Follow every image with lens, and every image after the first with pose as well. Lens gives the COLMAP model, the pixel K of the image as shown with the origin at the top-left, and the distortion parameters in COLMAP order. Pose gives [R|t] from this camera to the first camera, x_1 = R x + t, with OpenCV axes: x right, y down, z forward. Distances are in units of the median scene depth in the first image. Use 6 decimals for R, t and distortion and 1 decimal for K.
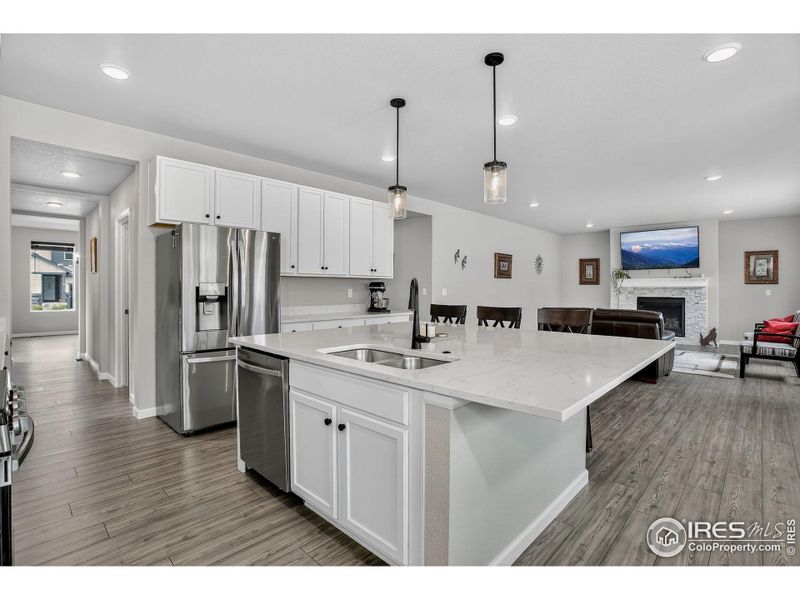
lens RADIAL K [[392.7, 0, 396.2], [0, 392.7, 289.7], [0, 0, 1]] dist [-0.054753, 0.026173]
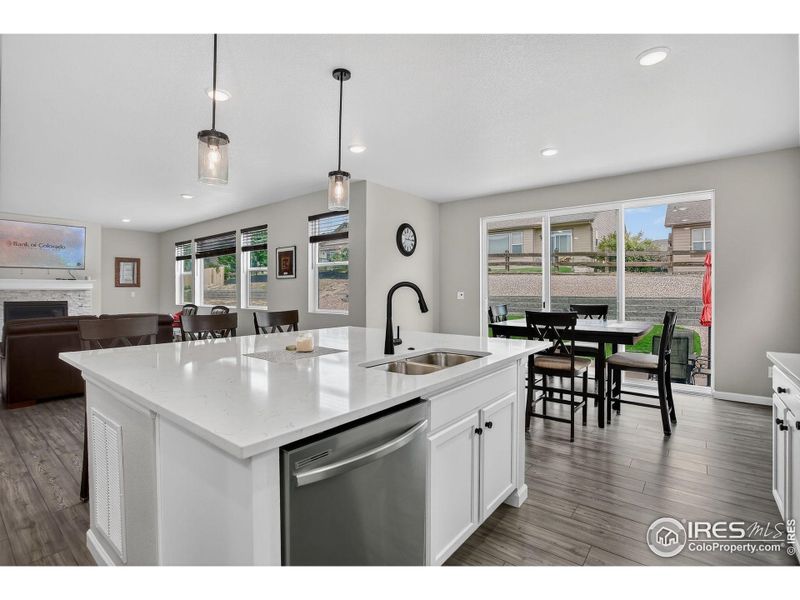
lens RADIAL K [[392.7, 0, 396.2], [0, 392.7, 289.7], [0, 0, 1]] dist [-0.054753, 0.026173]
pose [[-0.087220, -0.001880, 0.996187, -0.376782], [0.007351, 0.999970, 0.002531, -0.004374], [-0.996162, 0.007544, -0.087204, 0.428062]]
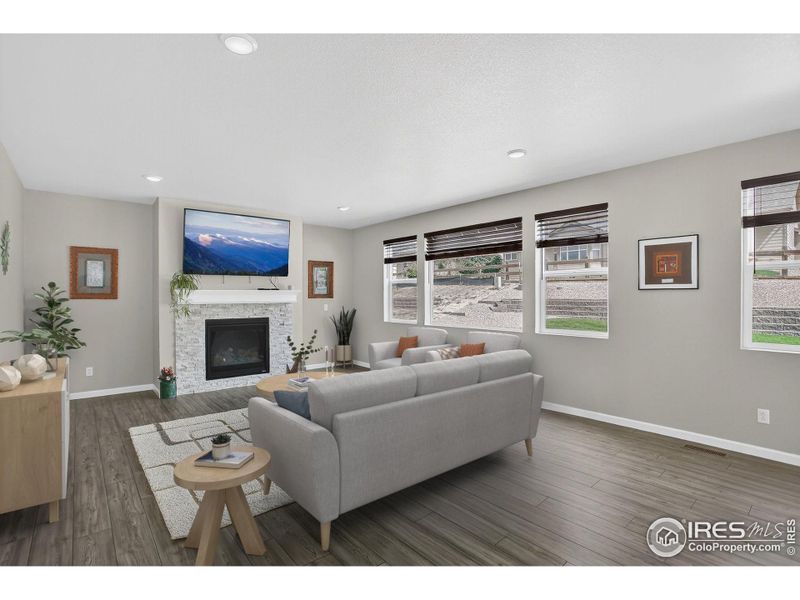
lens RADIAL K [[392.7, 0, 396.2], [0, 392.7, 289.7], [0, 0, 1]] dist [-0.054753, 0.026173]
pose [[0.080256, 0.012823, 0.996692, 0.077322], [0.007038, 0.999885, -0.013430, -0.029844], [-0.996749, 0.008093, 0.080157, 1.073706]]
